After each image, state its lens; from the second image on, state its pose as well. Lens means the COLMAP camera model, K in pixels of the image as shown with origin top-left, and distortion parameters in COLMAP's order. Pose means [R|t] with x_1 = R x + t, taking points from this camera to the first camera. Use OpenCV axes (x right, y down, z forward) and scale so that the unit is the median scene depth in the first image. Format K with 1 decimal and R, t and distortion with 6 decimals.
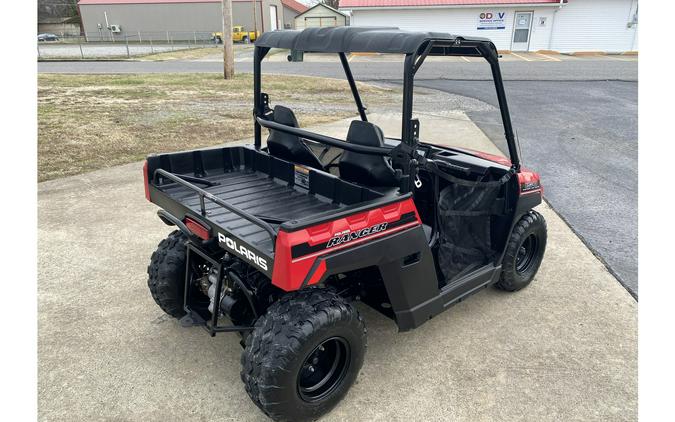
lens RADIAL K [[450.9, 0, 337.3], [0, 450.9, 242.6], [0, 0, 1]] dist [-0.003992, 0.001409]
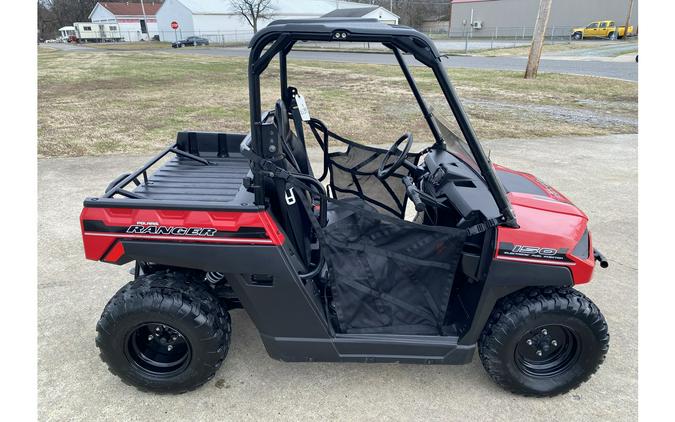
lens RADIAL K [[450.9, 0, 337.3], [0, 450.9, 242.6], [0, 0, 1]] dist [-0.003992, 0.001409]
pose [[0.750936, 0.276413, -0.599742, 0.679769], [-0.272080, 0.957022, 0.100407, -0.141687], [0.601720, 0.087779, 0.793869, 0.323840]]
